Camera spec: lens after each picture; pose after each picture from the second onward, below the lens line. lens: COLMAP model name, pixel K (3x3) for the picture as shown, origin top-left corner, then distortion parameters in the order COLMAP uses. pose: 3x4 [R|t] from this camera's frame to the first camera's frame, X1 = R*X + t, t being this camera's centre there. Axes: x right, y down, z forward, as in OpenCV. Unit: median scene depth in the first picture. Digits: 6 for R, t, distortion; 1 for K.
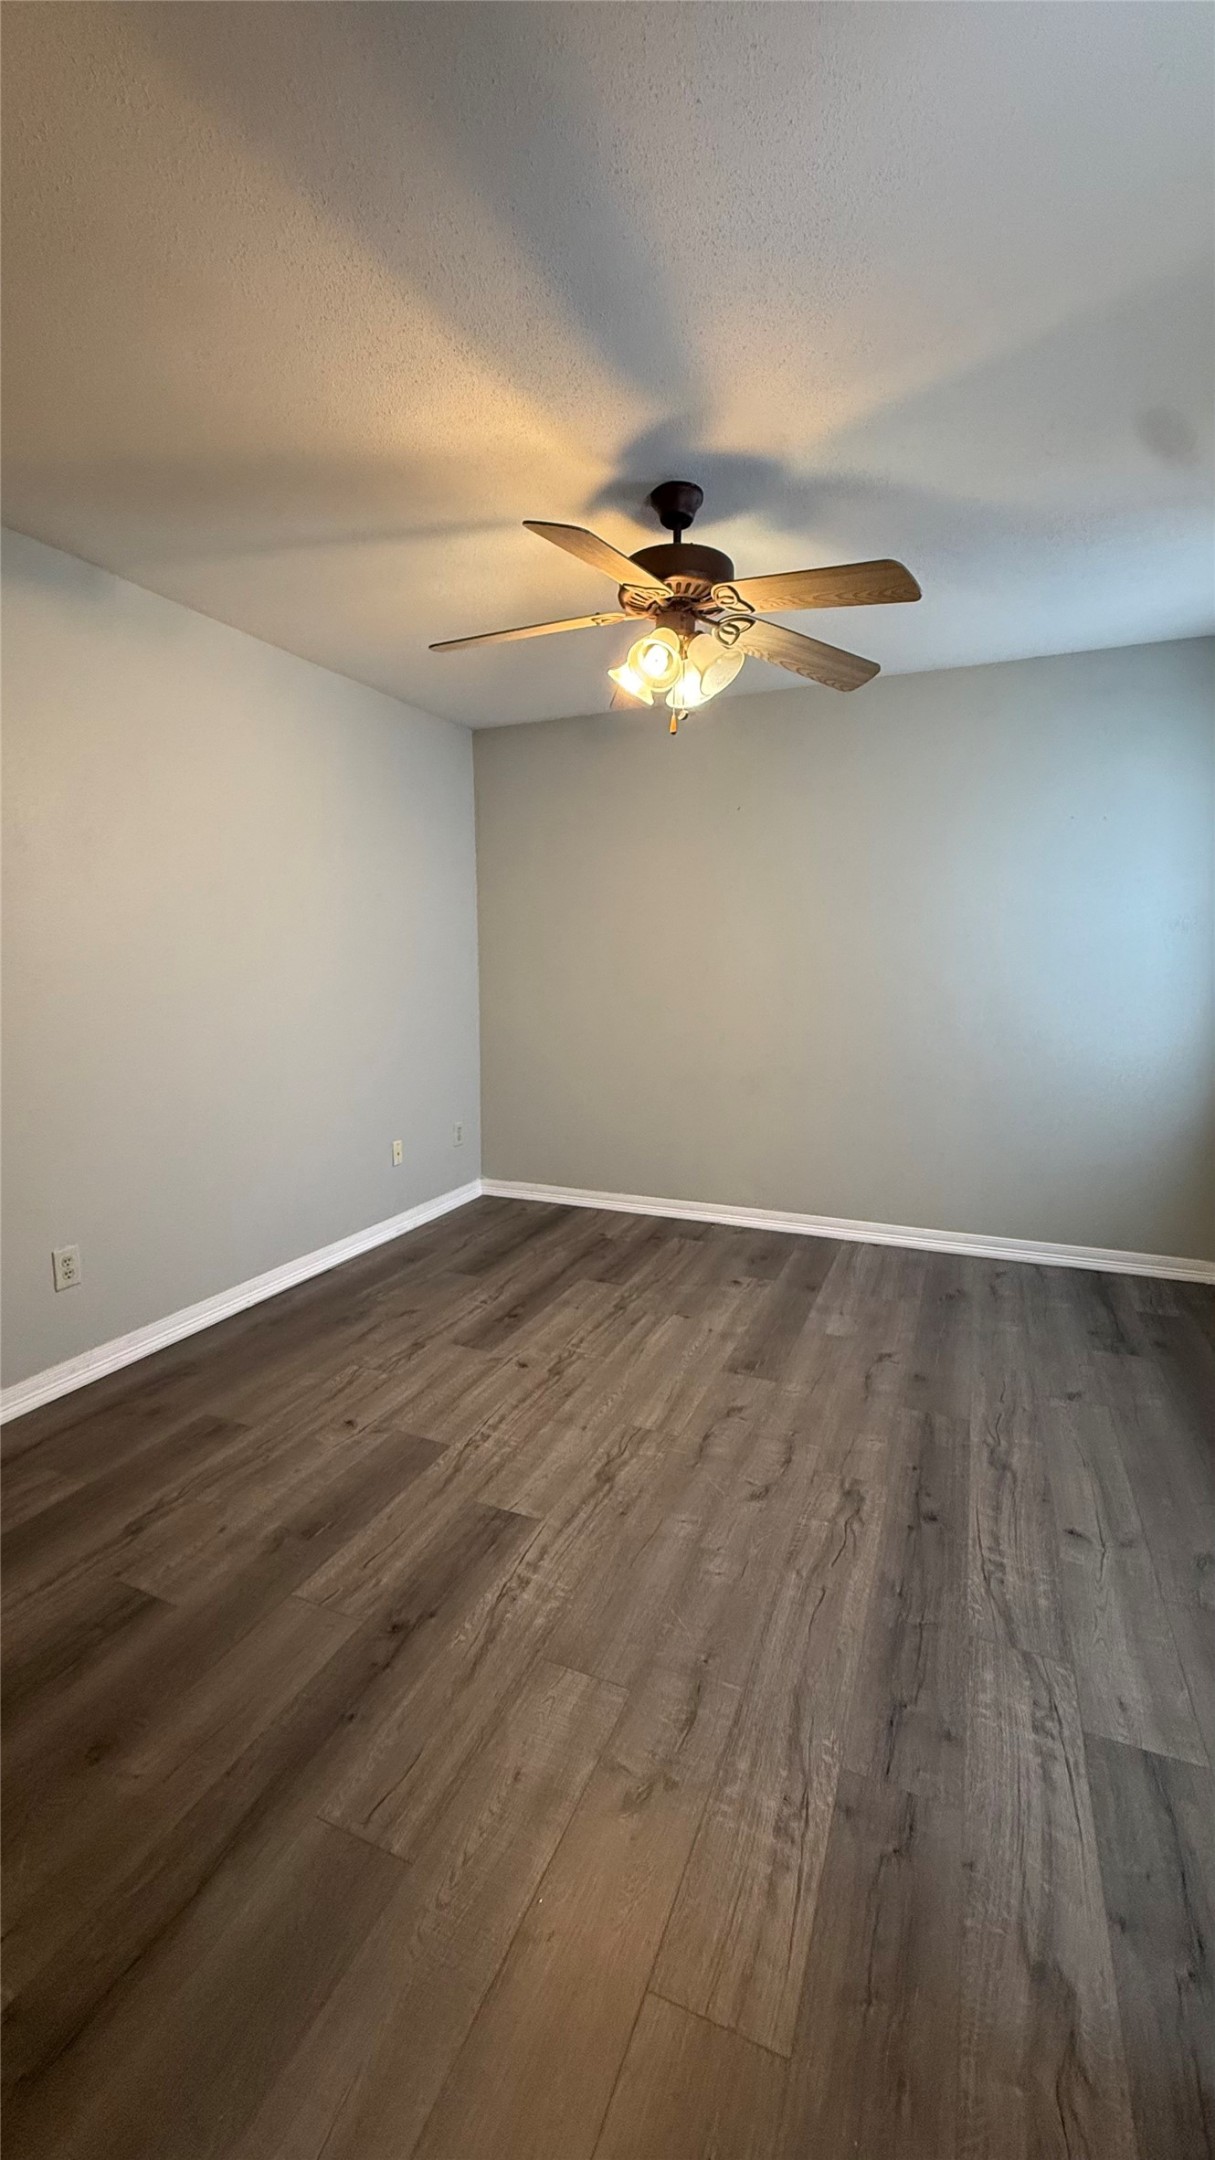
lens RADIAL K [[871.5, 0, 602.5], [0, 871.5, 1080.1], [0, 0, 1]] dist [0.006606, -0.000102]
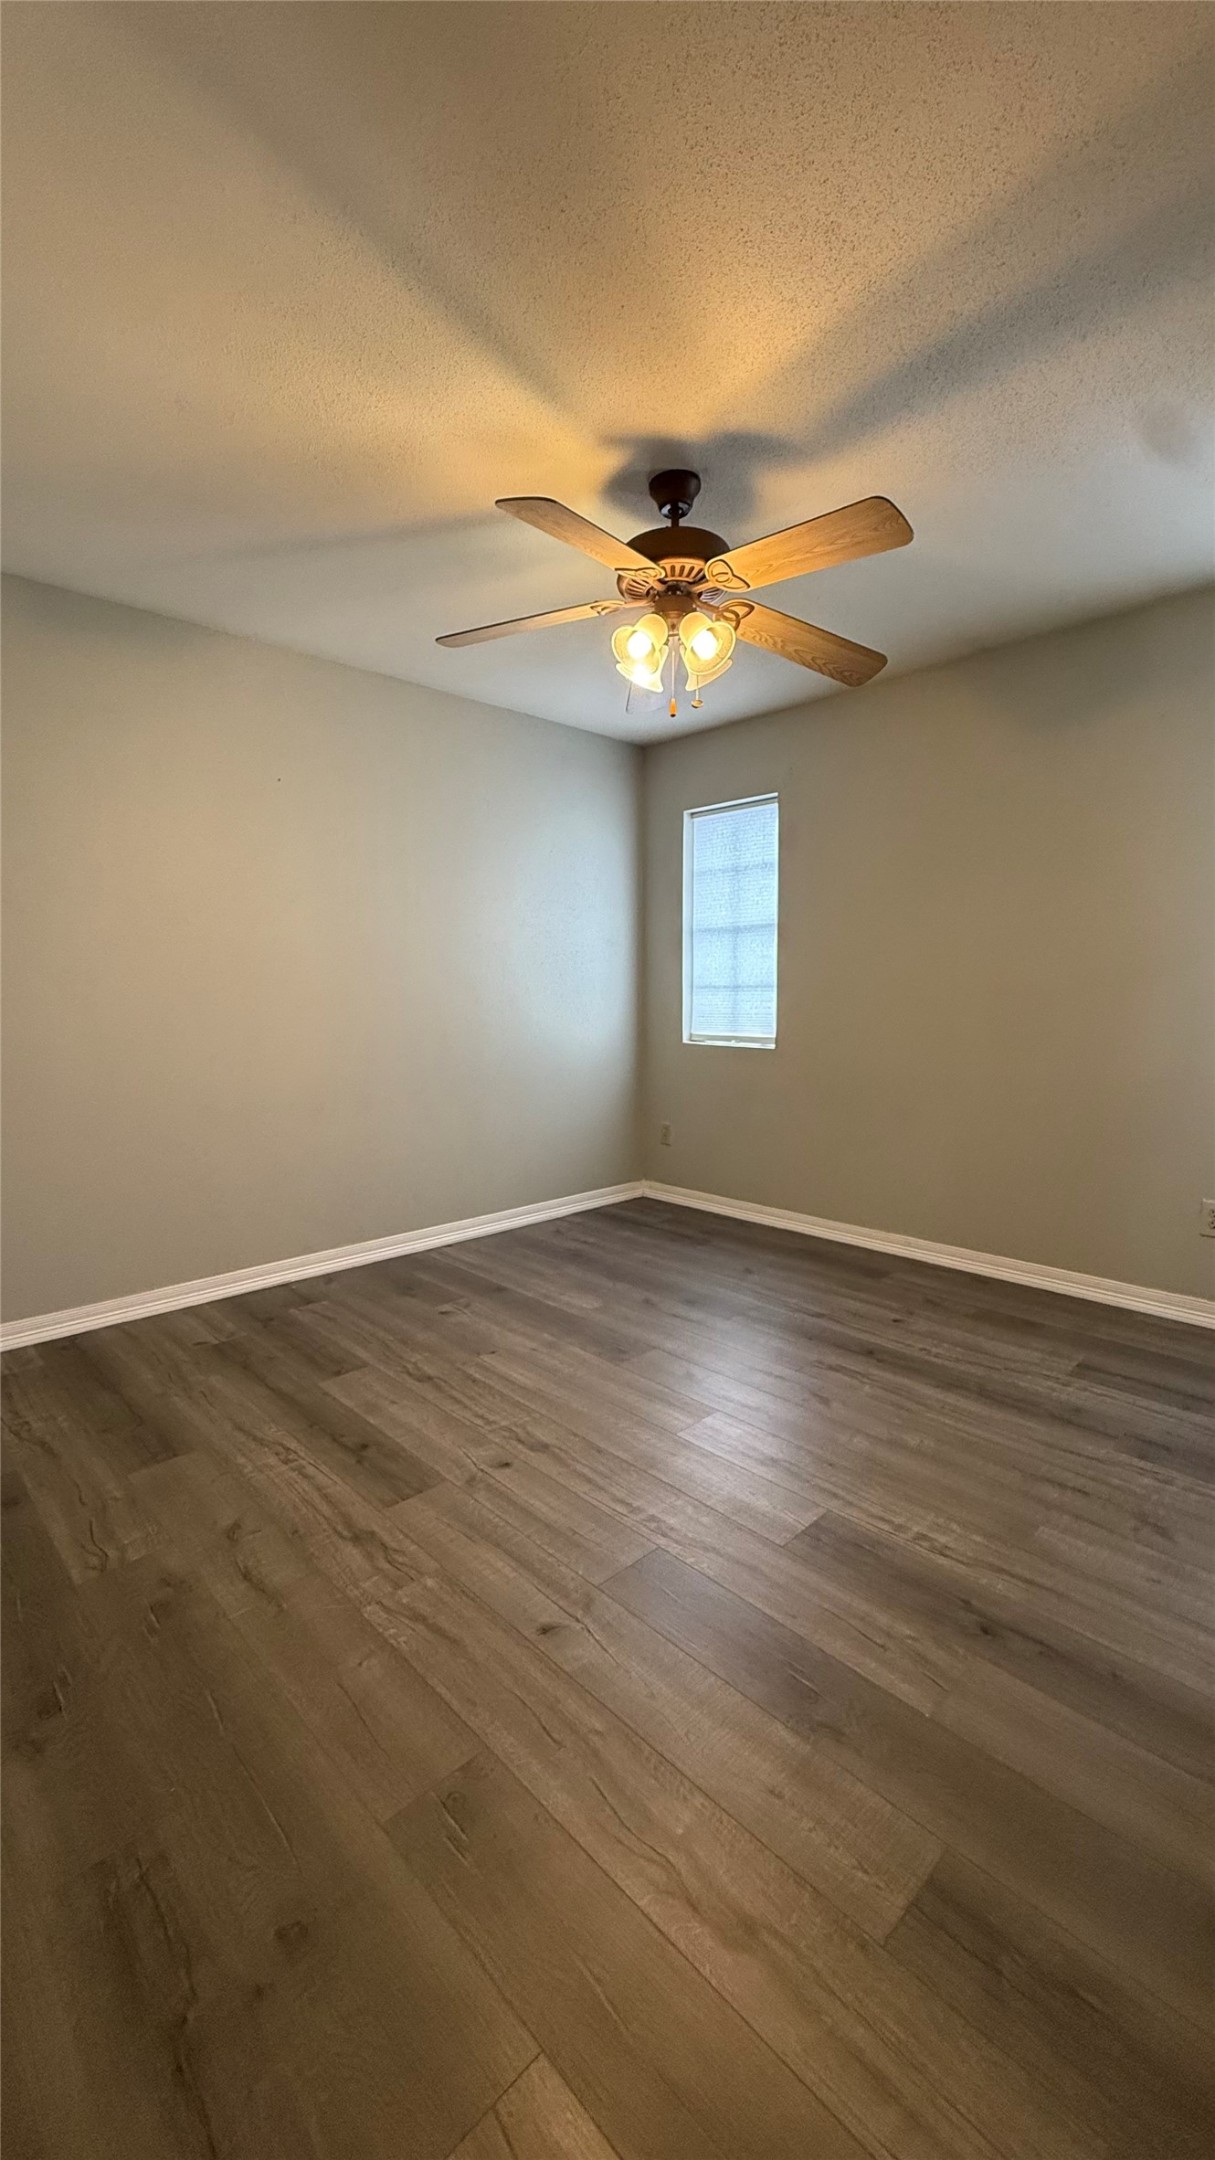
lens RADIAL K [[871.5, 0, 609.7], [0, 871.5, 1080.8], [0, 0, 1]] dist [0.006606, -0.000102]
pose [[0.371262, -0.092100, 0.923949, -0.668088], [0.132800, 0.990106, 0.045332, -0.026928], [-0.918982, 0.105870, 0.379820, 0.535226]]
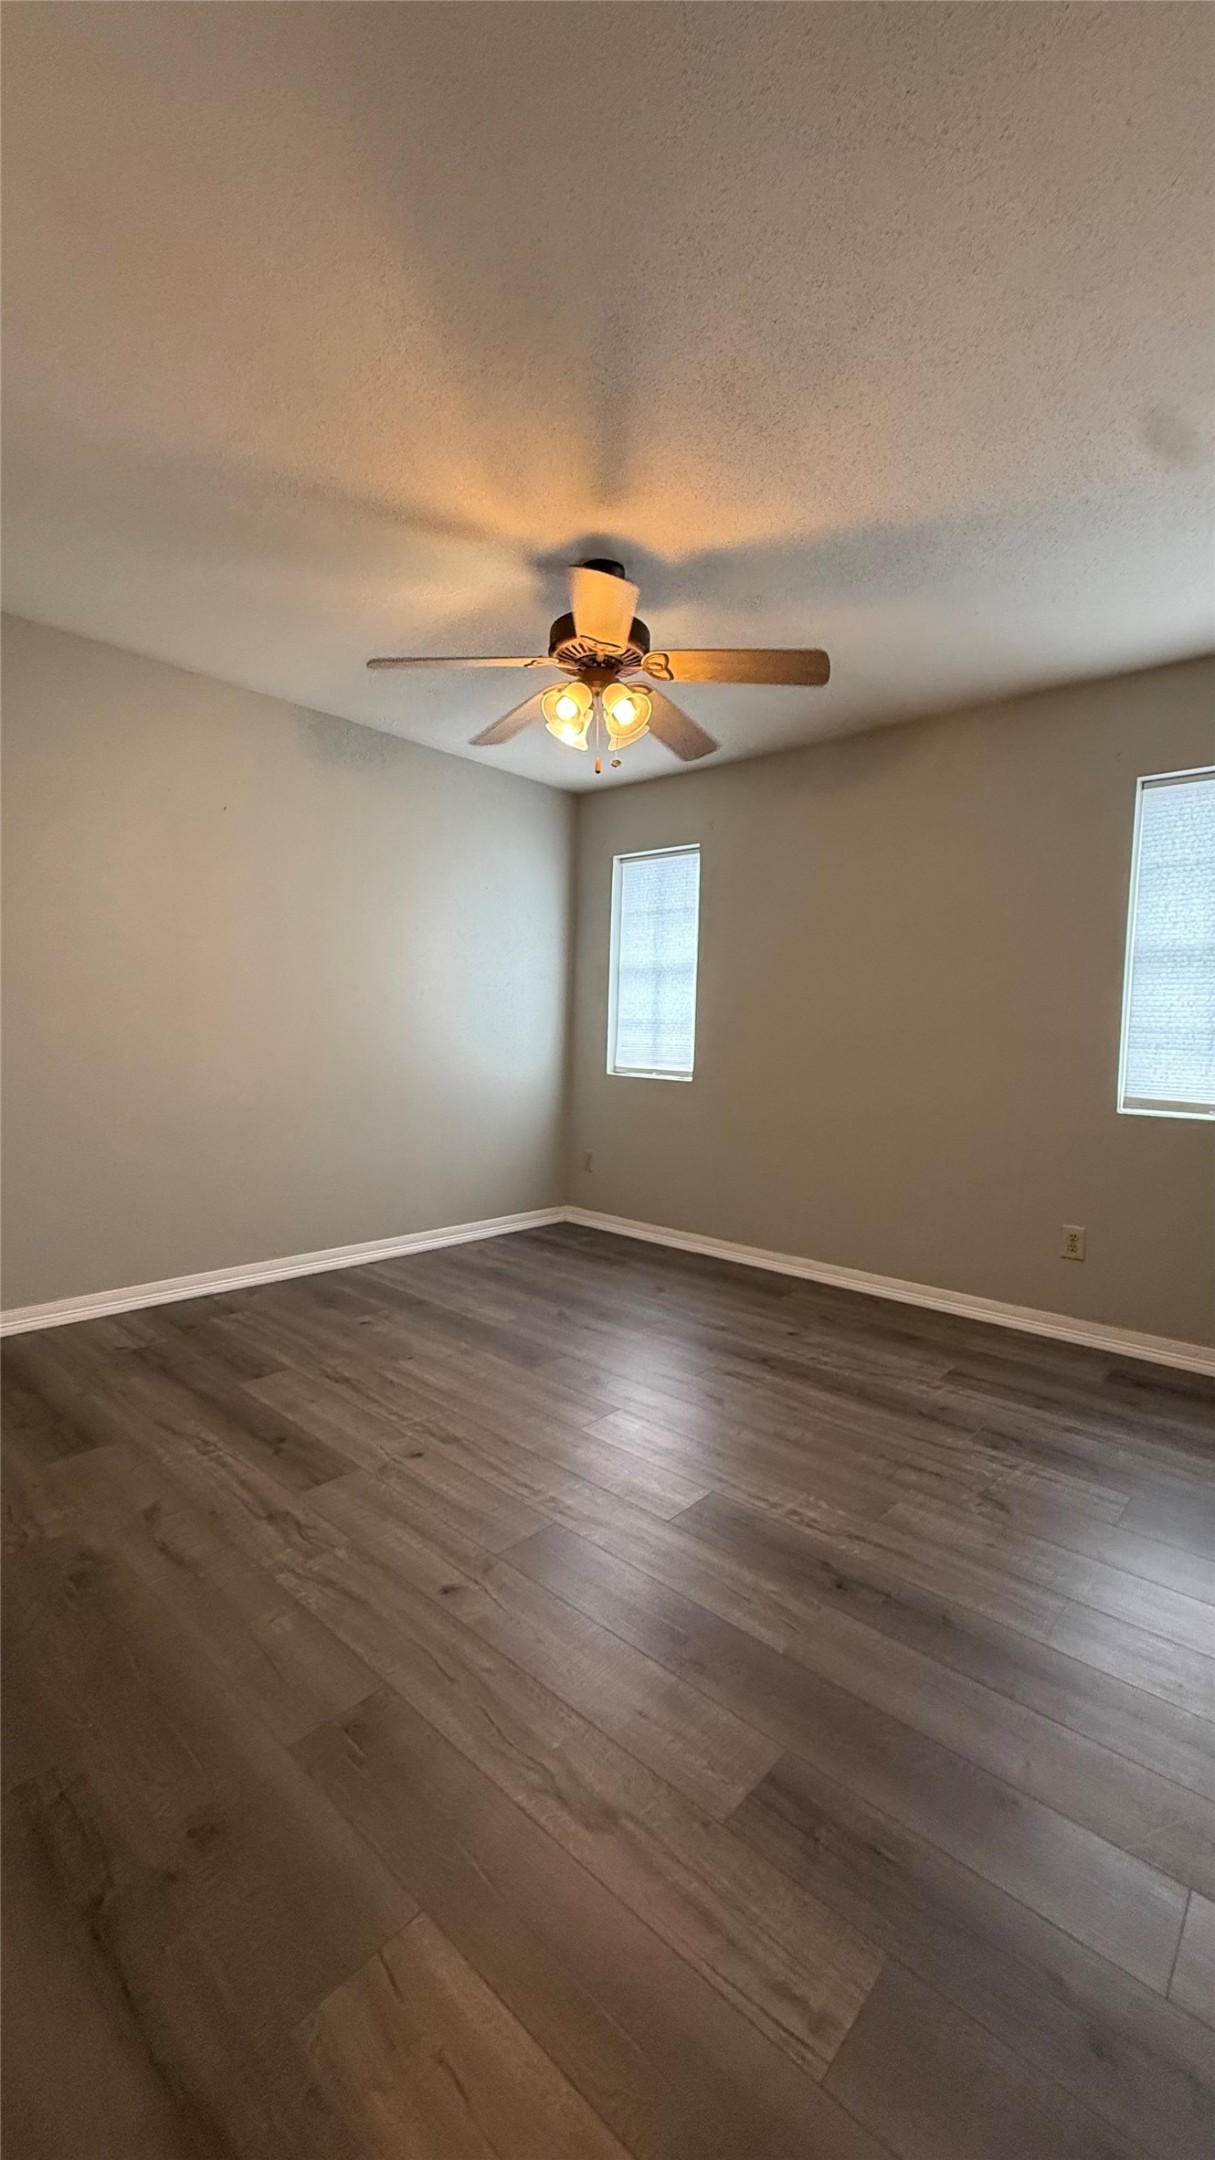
lens RADIAL K [[871.5, 0, 611.1], [0, 871.5, 1081.5], [0, 0, 1]] dist [0.006606, -0.000102]
pose [[0.302242, -0.041606, 0.952323, -0.727525], [0.102745, 0.994649, 0.010846, -0.009967], [-0.947678, 0.094569, 0.304900, 0.496015]]
